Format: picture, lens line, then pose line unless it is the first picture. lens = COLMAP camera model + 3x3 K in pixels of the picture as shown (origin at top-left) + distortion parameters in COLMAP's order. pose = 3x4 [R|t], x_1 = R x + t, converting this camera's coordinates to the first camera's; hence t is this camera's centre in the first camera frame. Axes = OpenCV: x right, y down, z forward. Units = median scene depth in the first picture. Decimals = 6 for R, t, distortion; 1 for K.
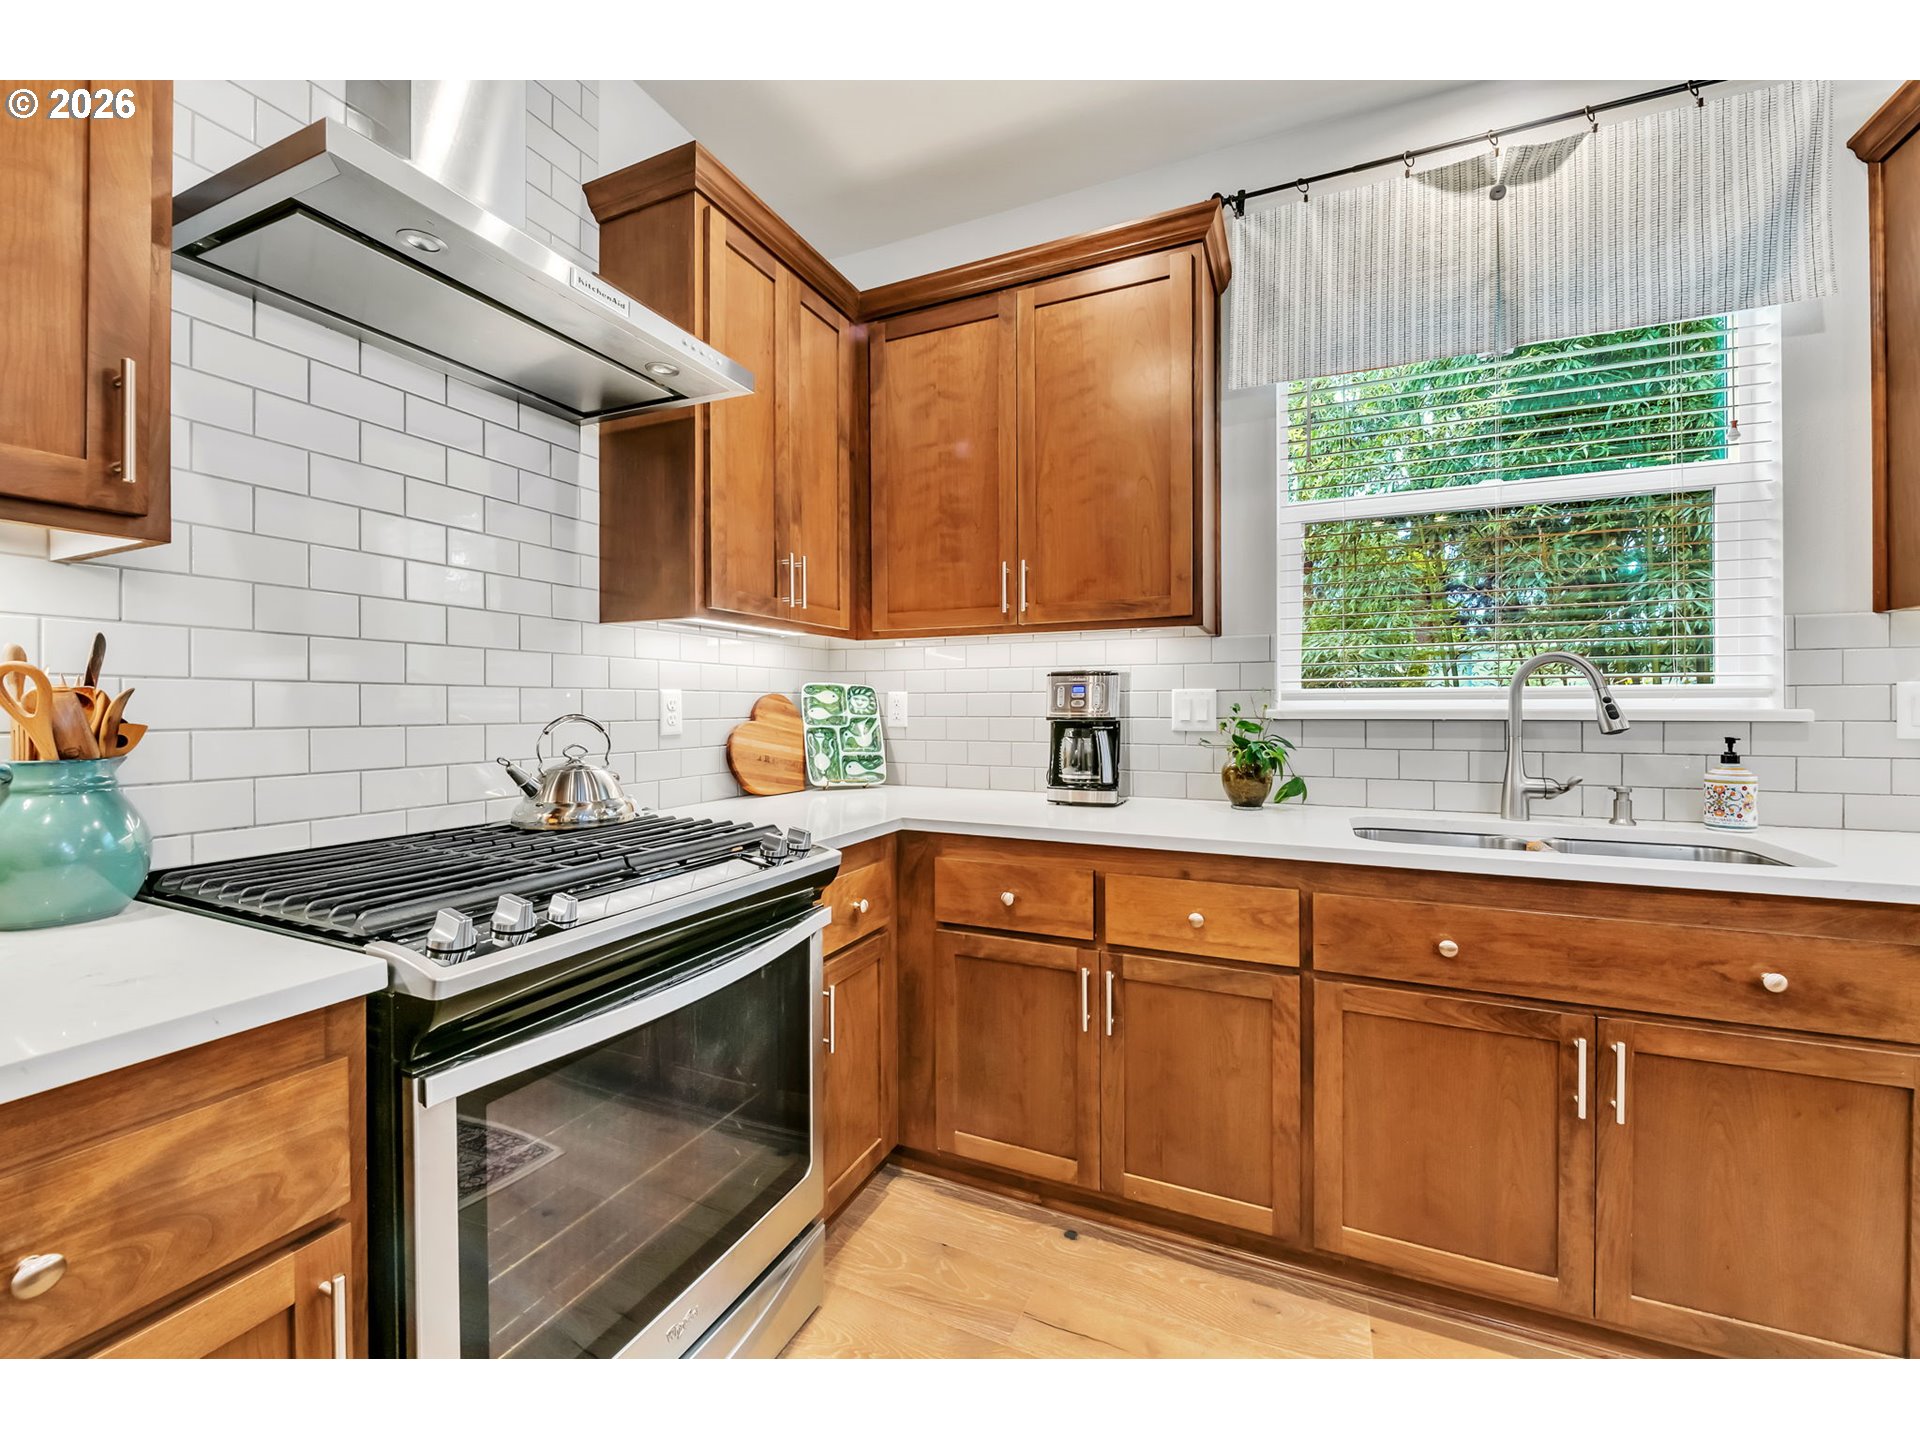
lens RADIAL K [[776.5, 0, 963.8], [0, 776.5, 694.9], [0, 0, 1]] dist [-0.000793, -0.001048]
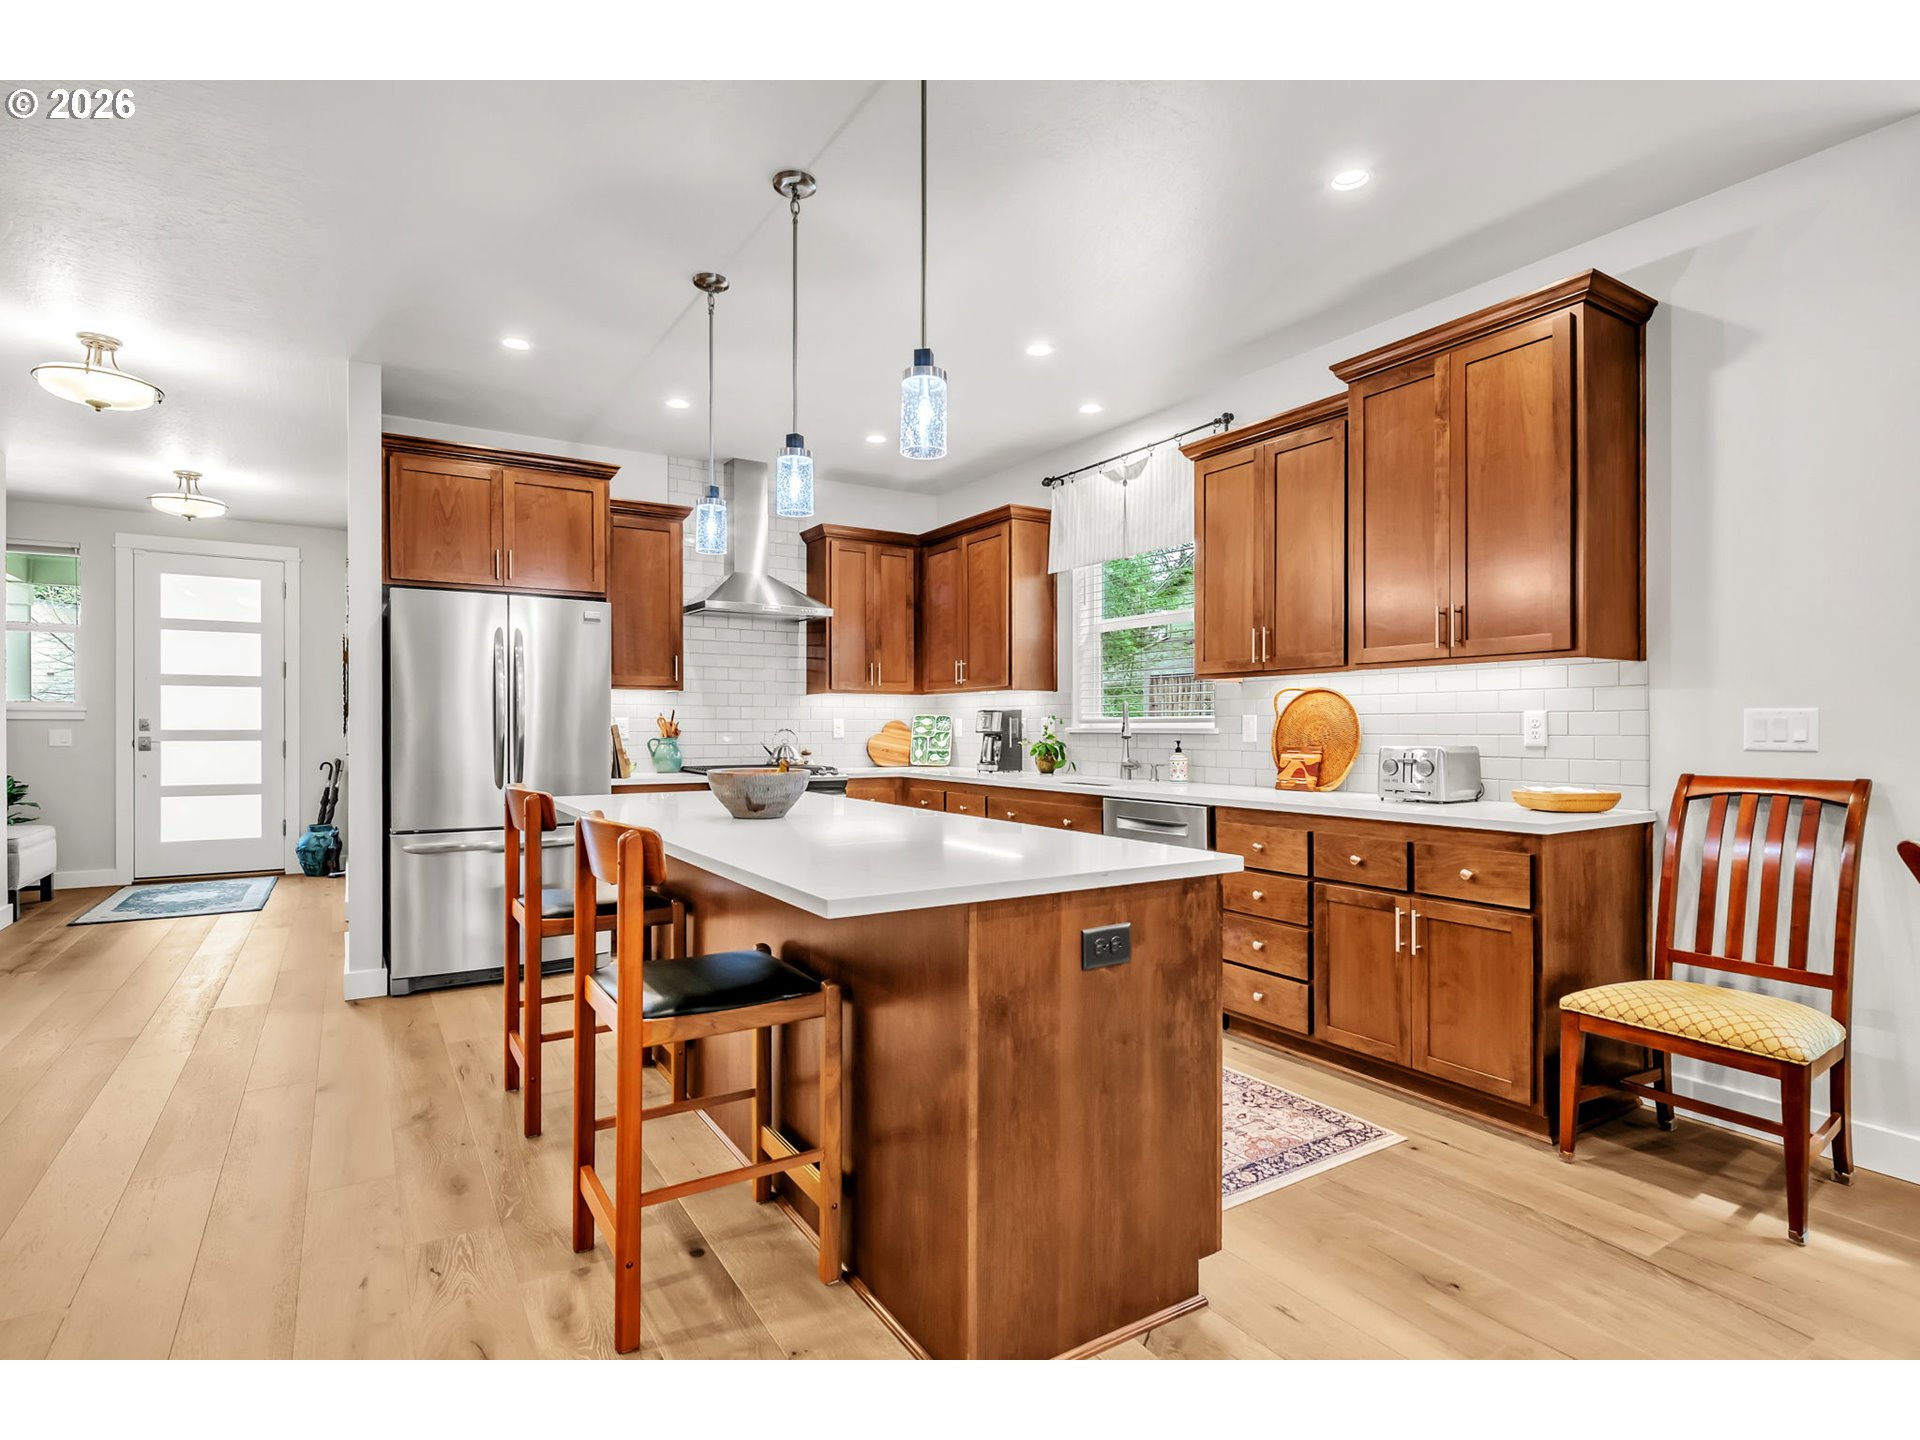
lens RADIAL K [[964.2, 0, 965.0], [0, 964.2, 726.7], [0, 0, 1]] dist [0.003717, 0.000261]
pose [[0.836277, 0.001792, -0.548304, 1.483003], [0.004970, 0.999929, 0.010849, -0.013422], [0.548284, -0.011798, 0.836209, -1.209903]]
